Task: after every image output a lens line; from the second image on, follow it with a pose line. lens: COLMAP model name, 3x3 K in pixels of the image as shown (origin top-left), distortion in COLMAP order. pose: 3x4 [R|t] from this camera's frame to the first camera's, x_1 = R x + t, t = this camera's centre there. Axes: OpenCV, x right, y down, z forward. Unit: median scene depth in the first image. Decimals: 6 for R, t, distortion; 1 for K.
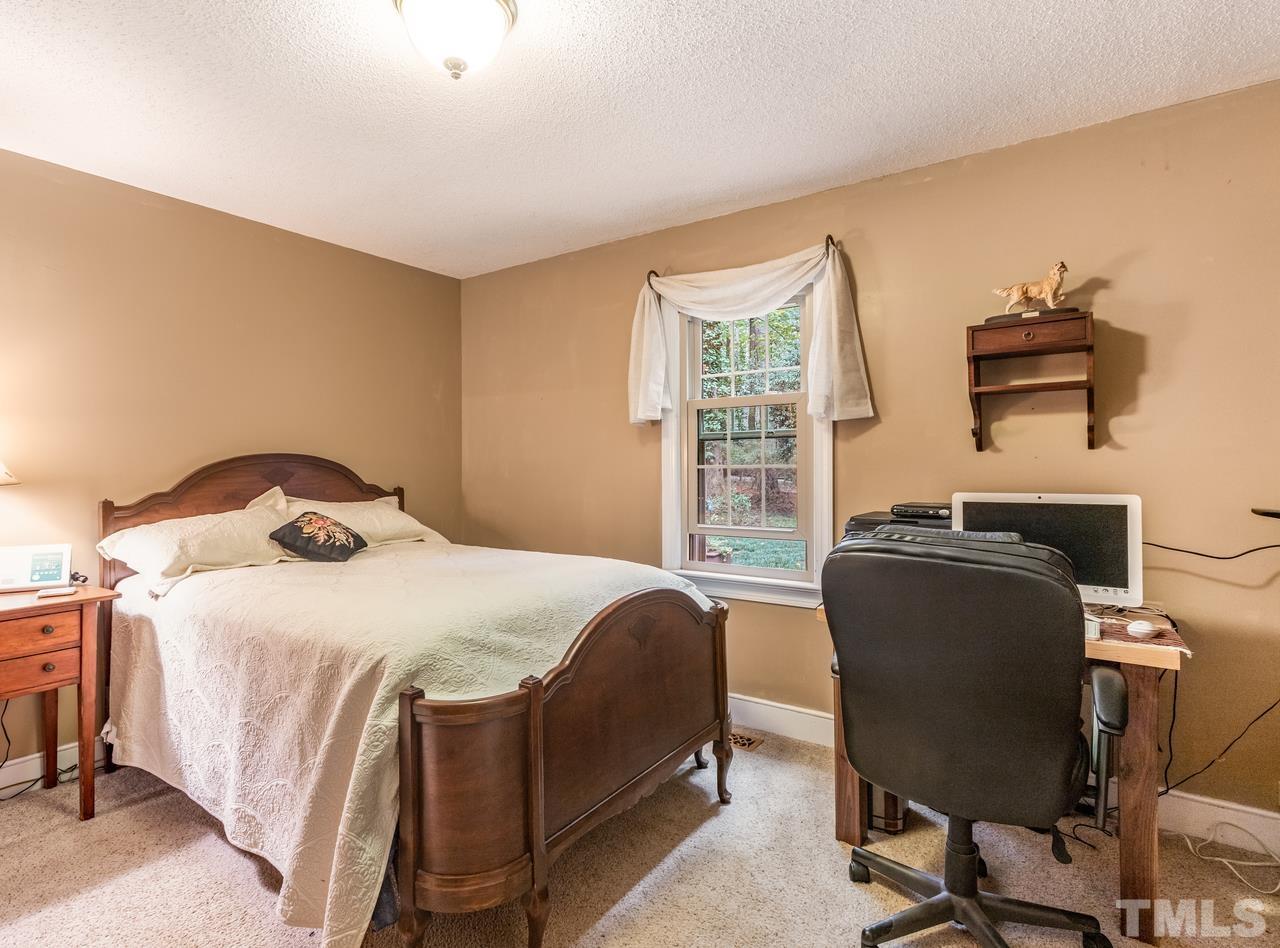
lens RADIAL K [[656.6, 0, 635.9], [0, 656.6, 472.4], [0, 0, 1]] dist [0.000066, 0.000514]
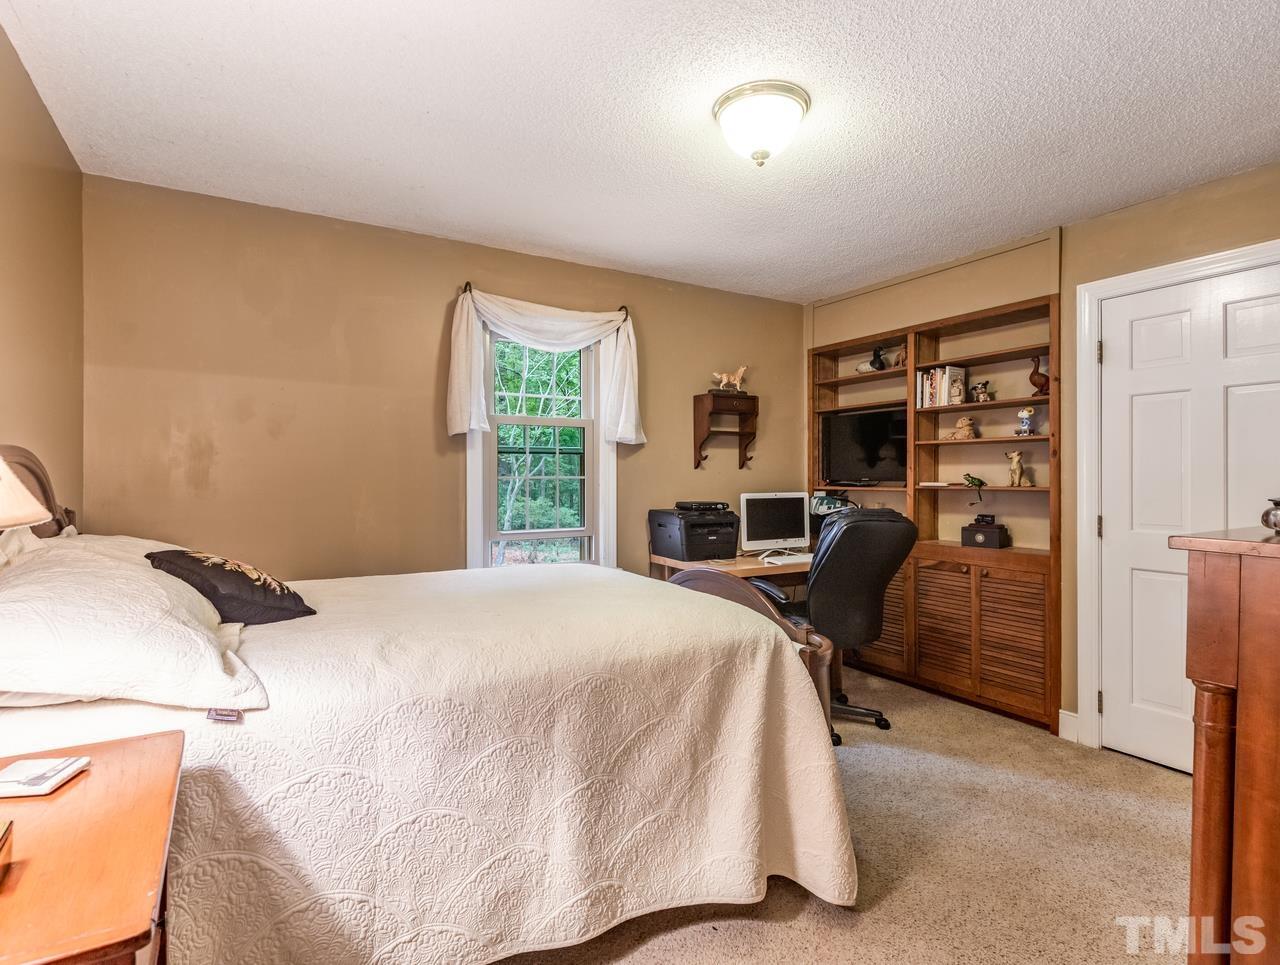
lens RADIAL K [[656.6, 0, 631.1], [0, 656.6, 480.2], [0, 0, 1]] dist [0.000066, 0.000514]
pose [[0.420239, 0.000183, 0.907414, -0.960908], [0.003004, 0.999994, -0.001593, -0.001964], [-0.907409, 0.003395, 0.420236, 0.437997]]
